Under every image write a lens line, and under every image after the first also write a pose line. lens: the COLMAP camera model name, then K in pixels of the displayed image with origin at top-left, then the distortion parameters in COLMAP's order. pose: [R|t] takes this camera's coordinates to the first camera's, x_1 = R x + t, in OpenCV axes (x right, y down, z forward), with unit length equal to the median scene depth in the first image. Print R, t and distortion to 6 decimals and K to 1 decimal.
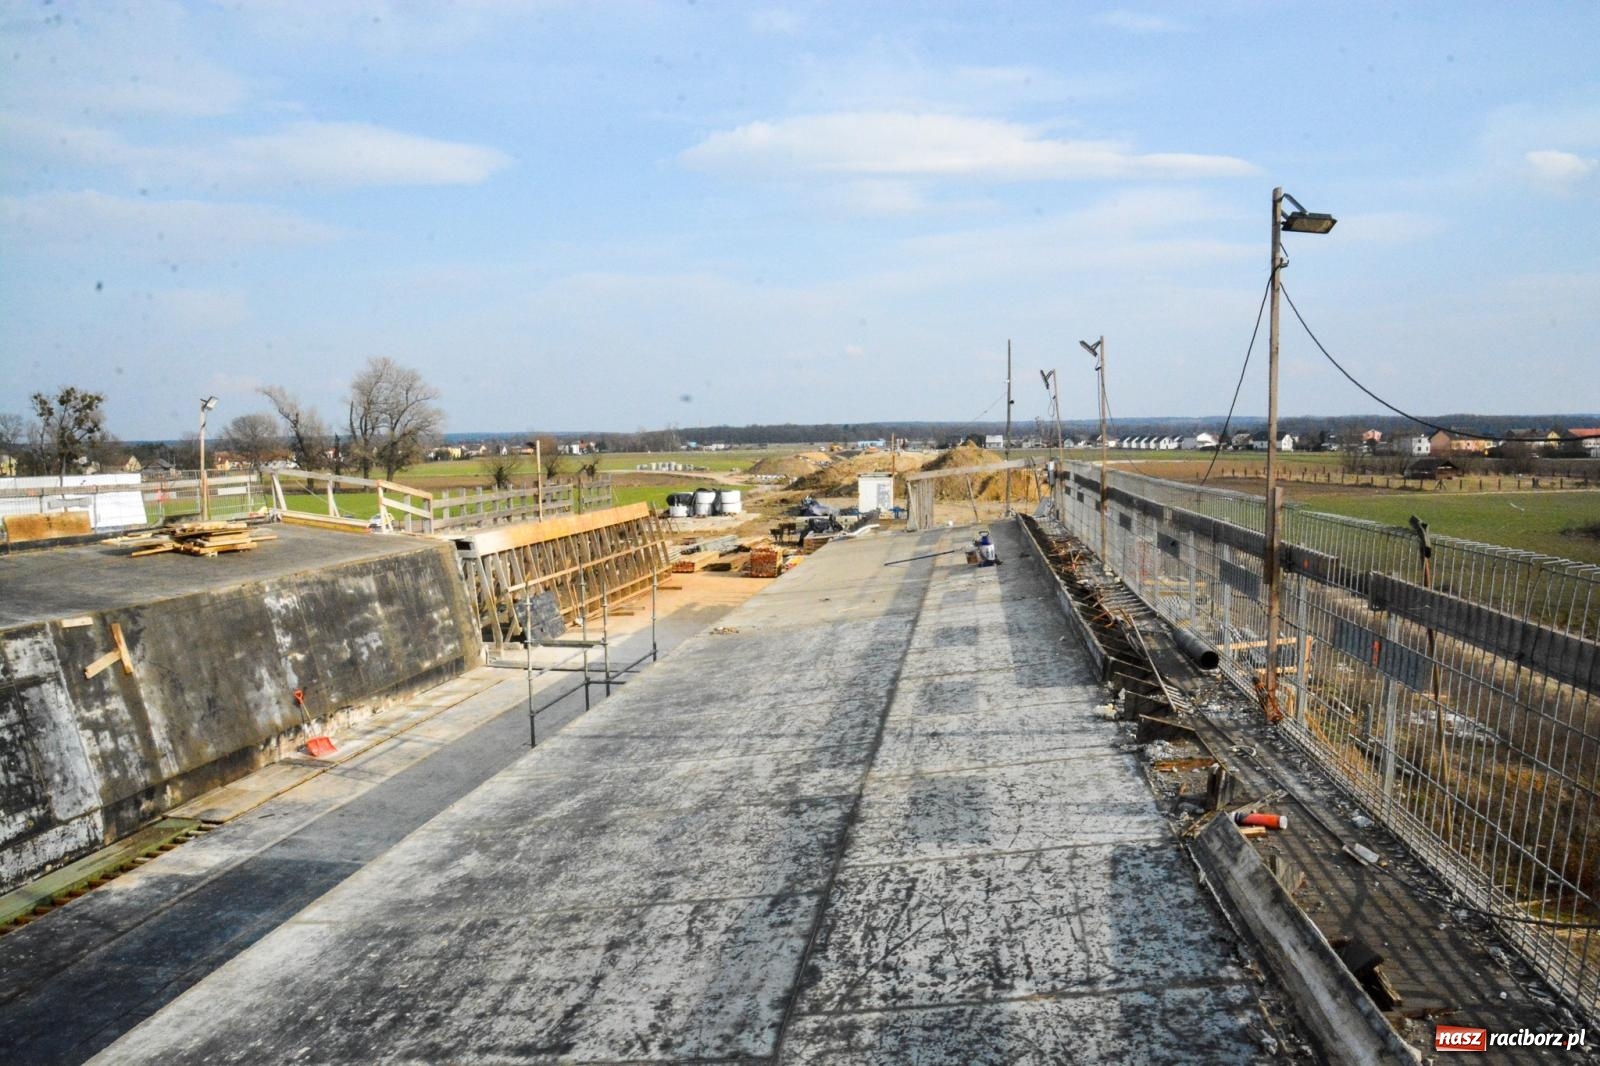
lens RADIAL K [[1140.1, 0, 800.0], [0, 1140.1, 533.0], [0, 0, 1]] dist [-0.120863, 0.060067]
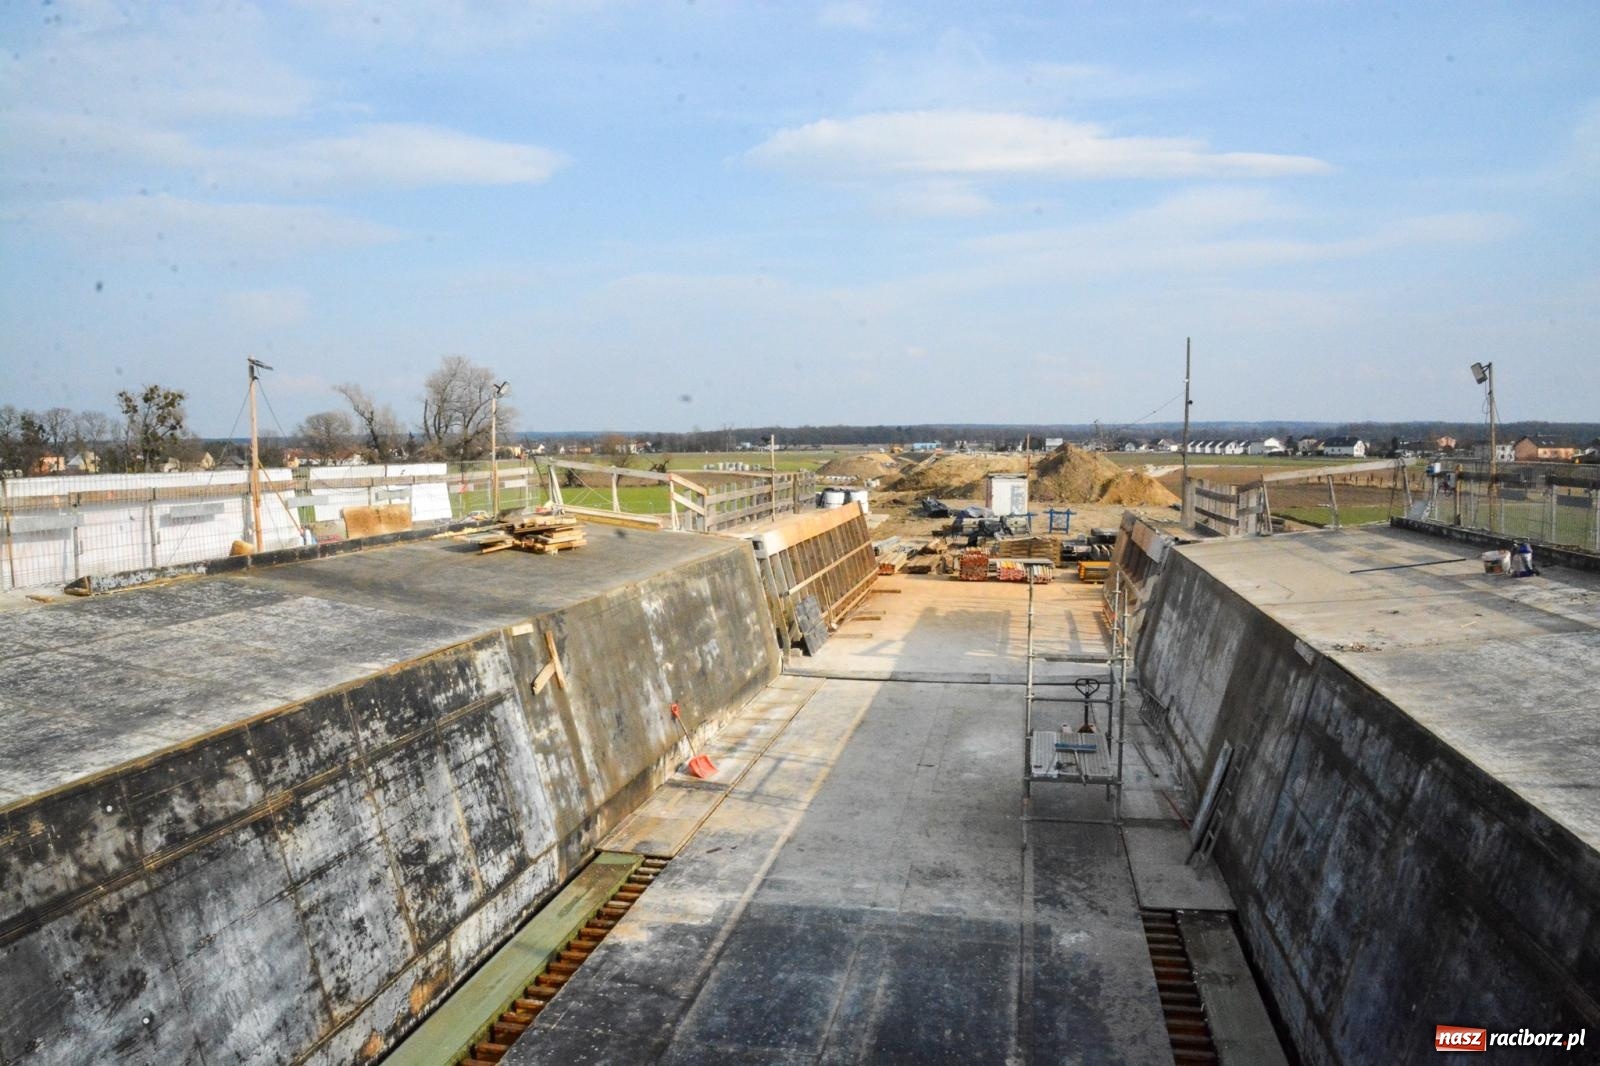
lens RADIAL K [[1139.7, 0, 793.5], [0, 1139.7, 557.3], [0, 0, 1]] dist [-0.135151, 0.067482]
pose [[0.998713, 0.011659, -0.049360, -0.223398], [-0.010666, 0.999736, 0.020327, 0.001910], [0.049584, -0.019774, 0.998574, 0.063069]]
